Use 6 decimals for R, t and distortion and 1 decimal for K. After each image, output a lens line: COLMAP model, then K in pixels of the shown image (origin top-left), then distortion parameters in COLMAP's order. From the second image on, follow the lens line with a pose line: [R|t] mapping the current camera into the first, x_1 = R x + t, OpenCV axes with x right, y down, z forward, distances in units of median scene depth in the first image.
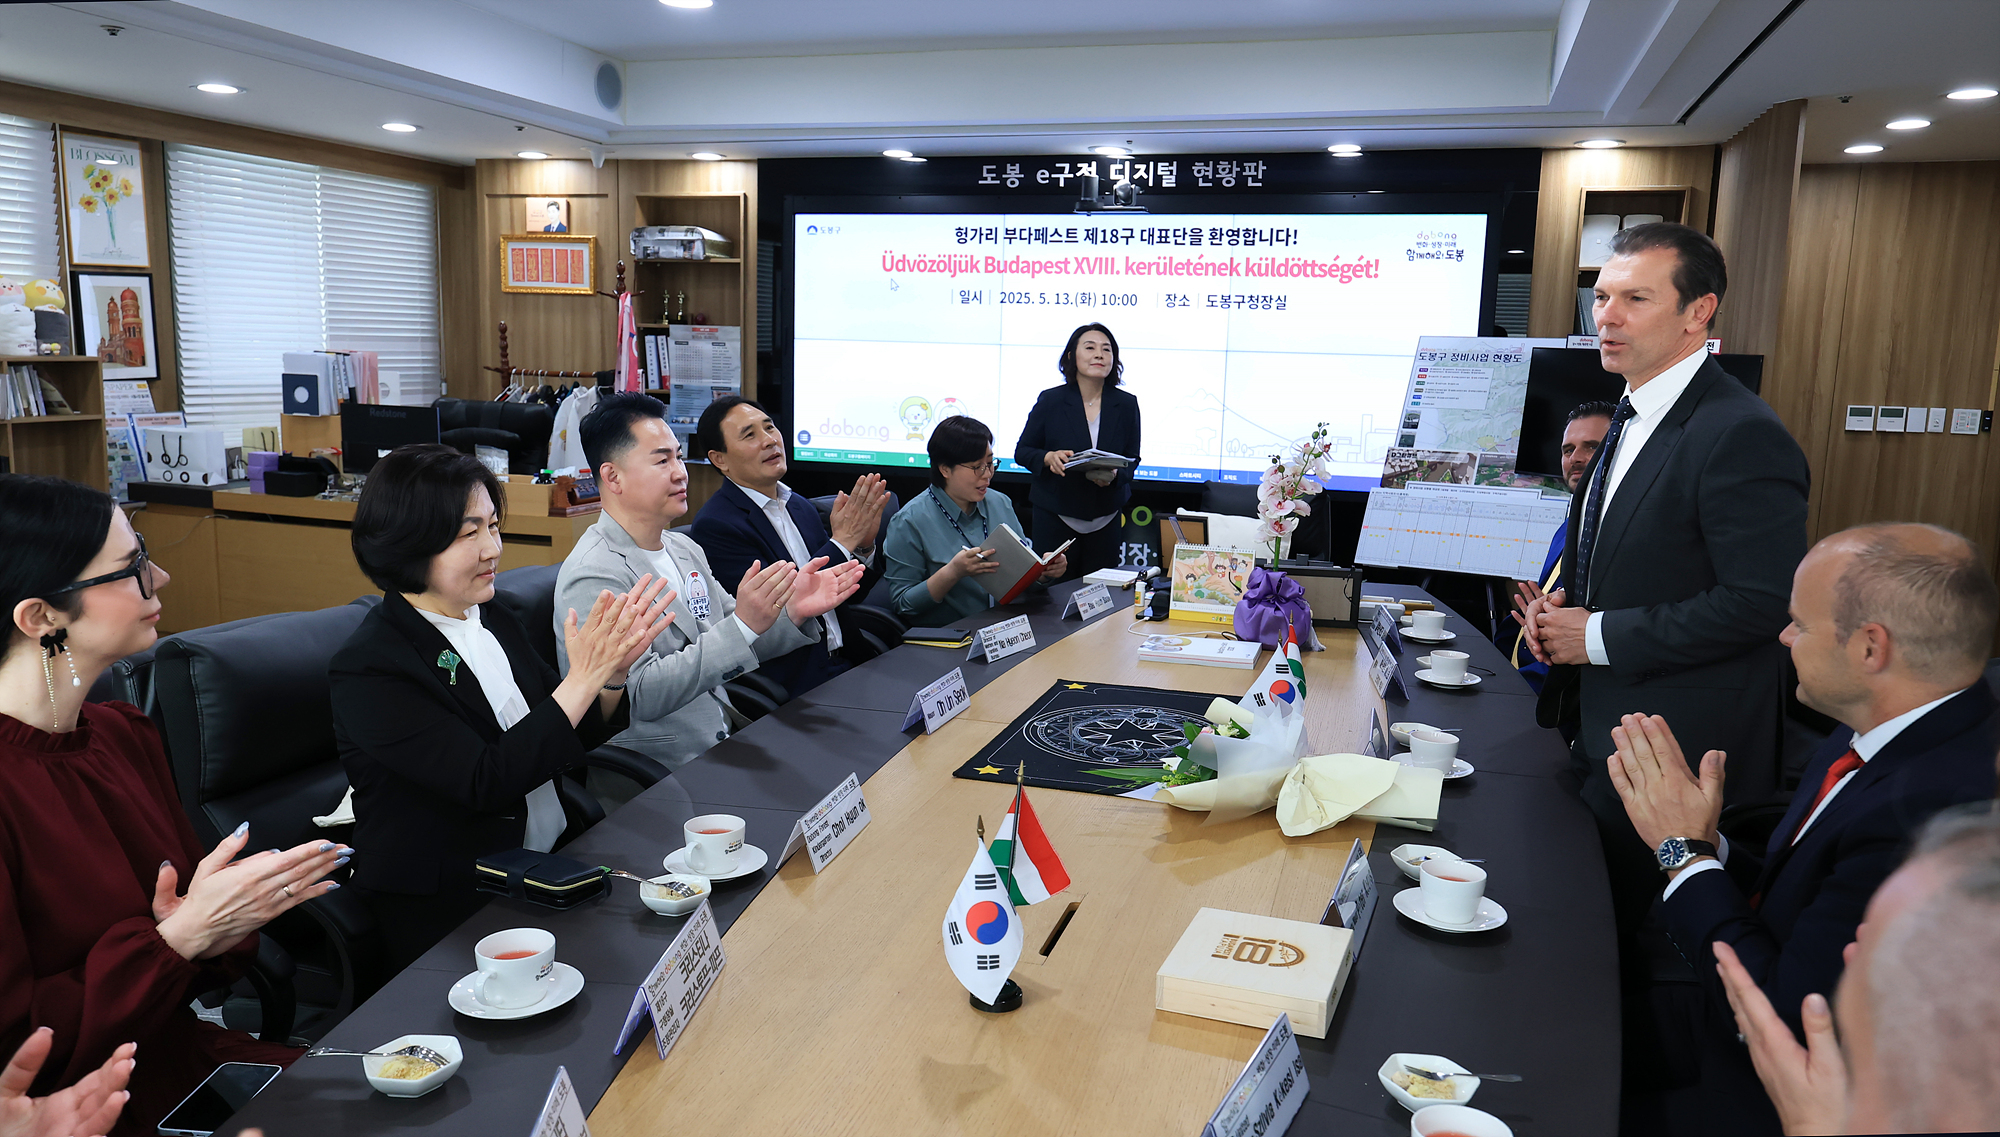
lens RADIAL K [[1433.5, 0, 976.1], [0, 1433.5, 577.9], [0, 0, 1]] dist [-0.013475, 0.008204]
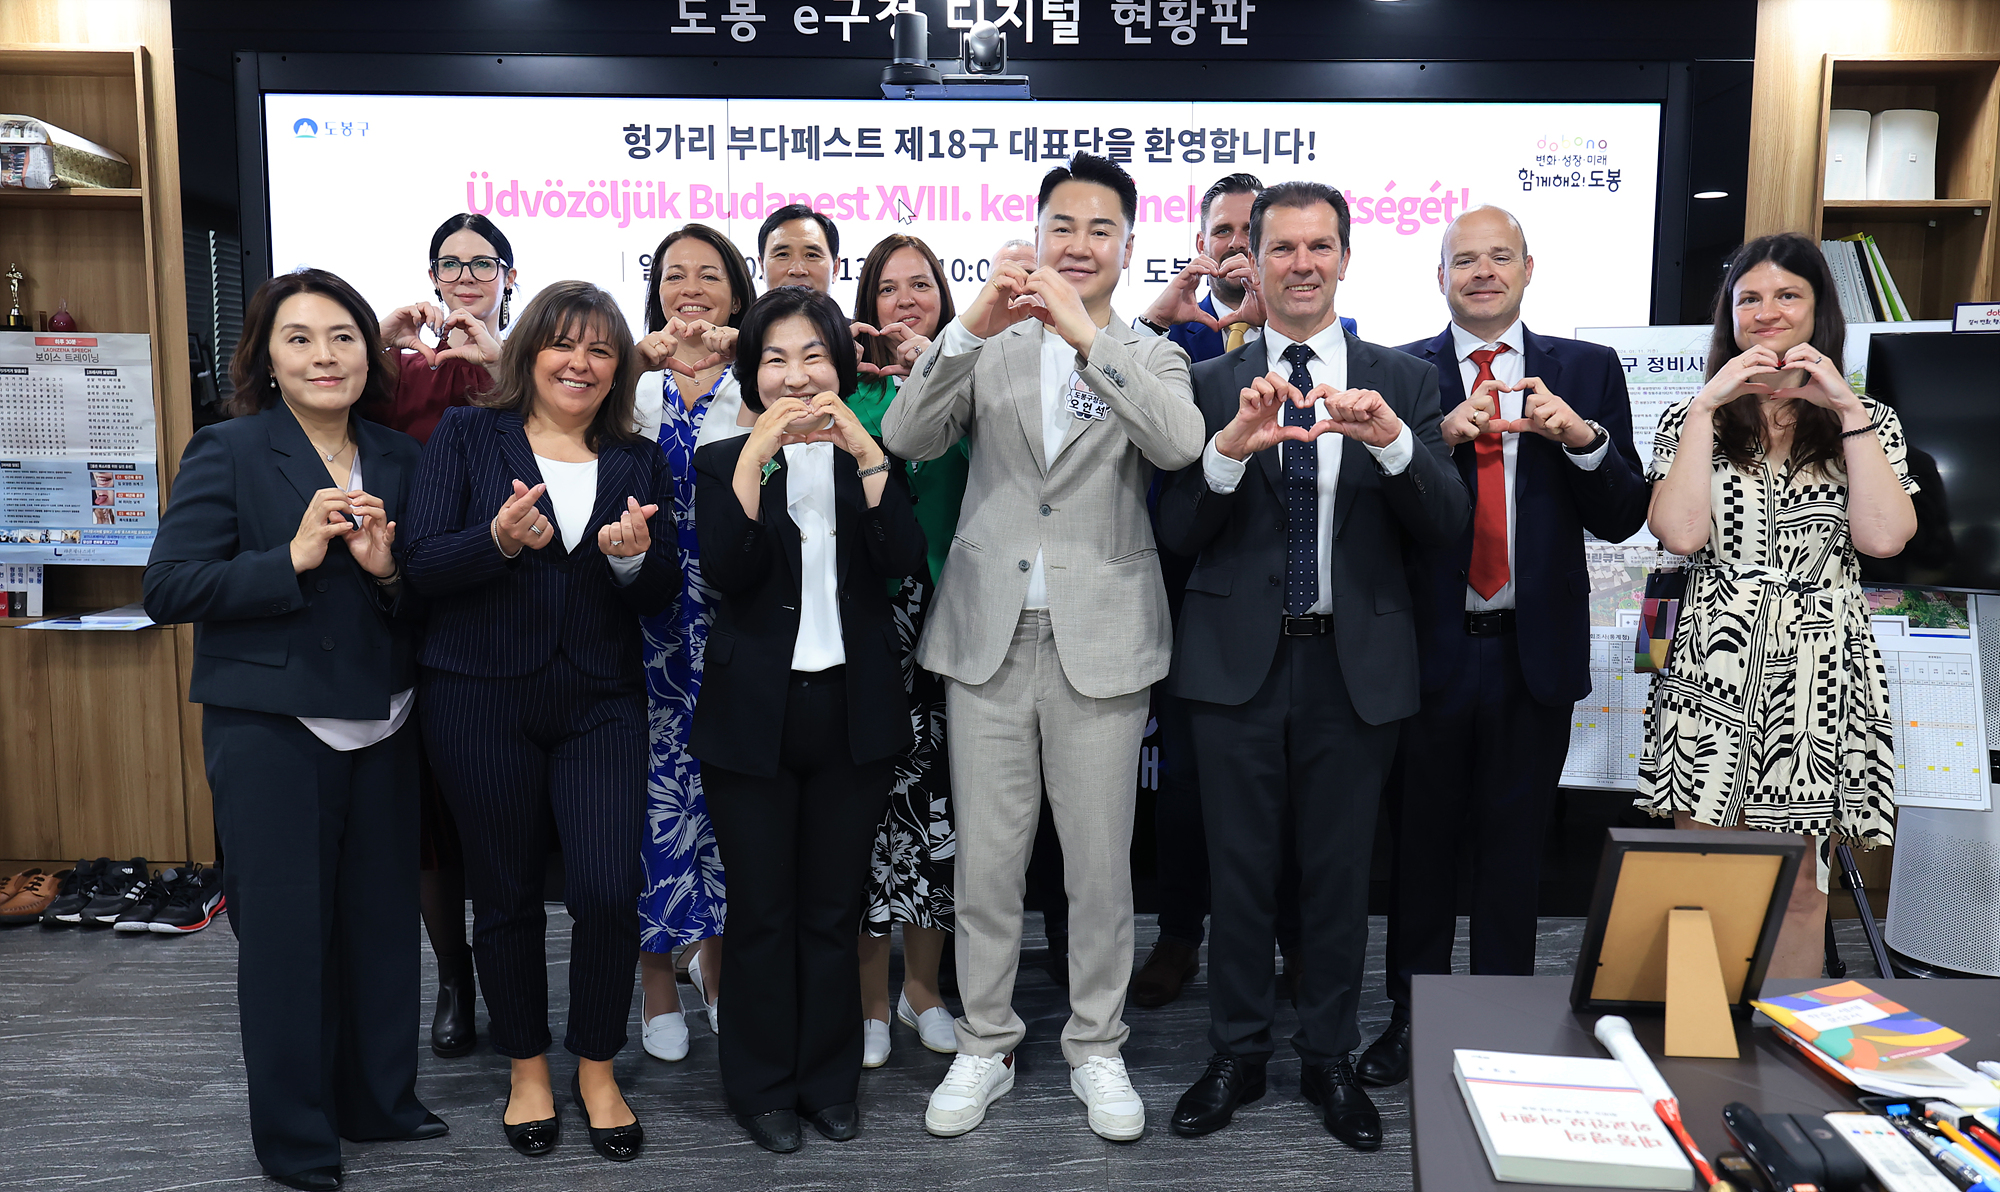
lens RADIAL K [[1481.2, 0, 1009.0], [0, 1481.2, 583.7], [0, 0, 1]] dist [0.017481, -0.016678]
pose [[0.955912, -0.050005, 0.289363, -0.045681], [0.063873, 0.997208, -0.038675, -0.064410], [-0.286621, 0.055452, 0.956438, 0.515682]]
